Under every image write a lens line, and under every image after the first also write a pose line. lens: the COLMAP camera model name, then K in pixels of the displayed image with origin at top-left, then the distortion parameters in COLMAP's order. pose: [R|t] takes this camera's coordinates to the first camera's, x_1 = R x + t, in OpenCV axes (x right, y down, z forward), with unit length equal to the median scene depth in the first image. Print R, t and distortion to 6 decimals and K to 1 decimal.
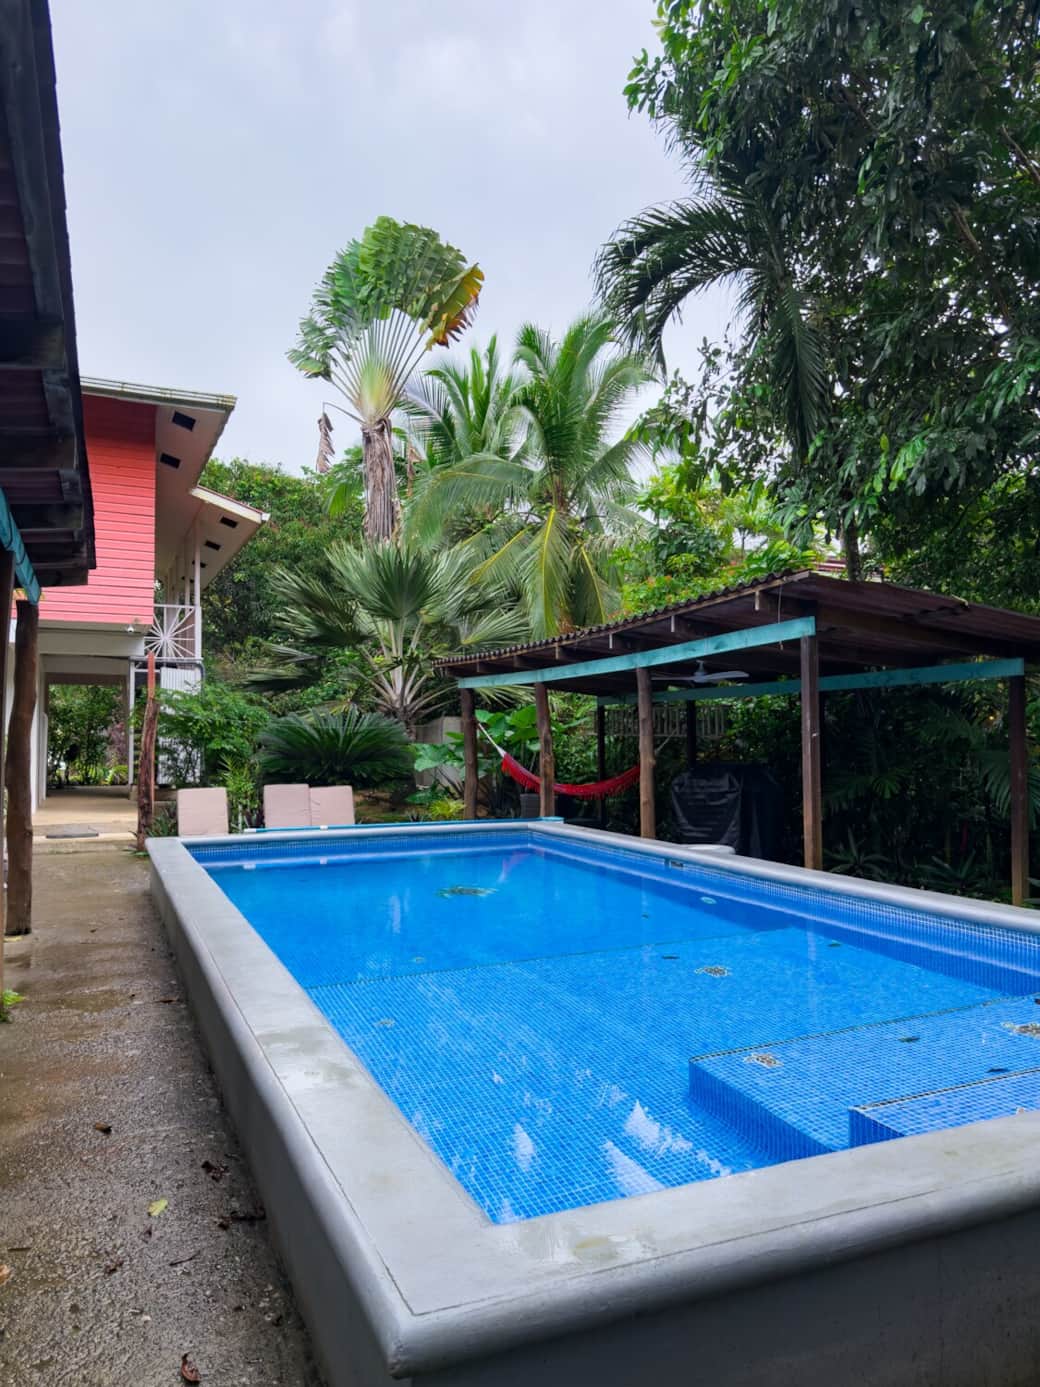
lens RADIAL K [[968.4, 0, 515.4], [0, 968.4, 692.1], [0, 0, 1]] dist [0.038421, 0.001650]
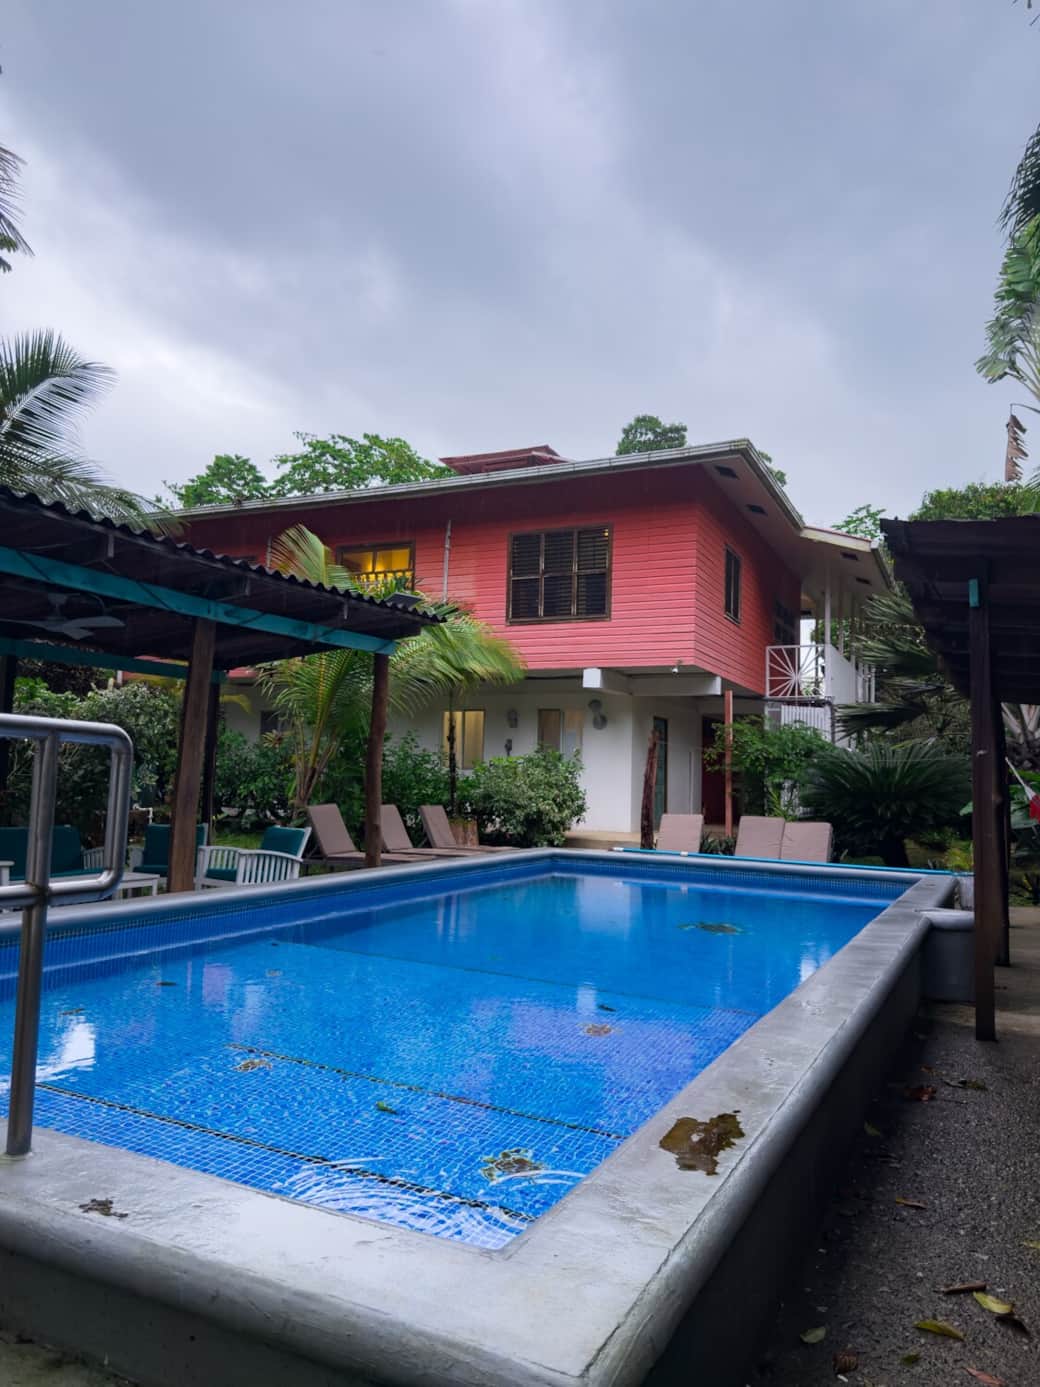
lens RADIAL K [[968.4, 0, 515.4], [0, 968.4, 692.1], [0, 0, 1]] dist [0.038421, 0.001650]
pose [[0.662304, -0.045935, -0.747826, 0.223565], [0.010091, 0.998575, -0.052400, 0.011696], [0.749168, 0.027159, 0.661823, 0.101618]]
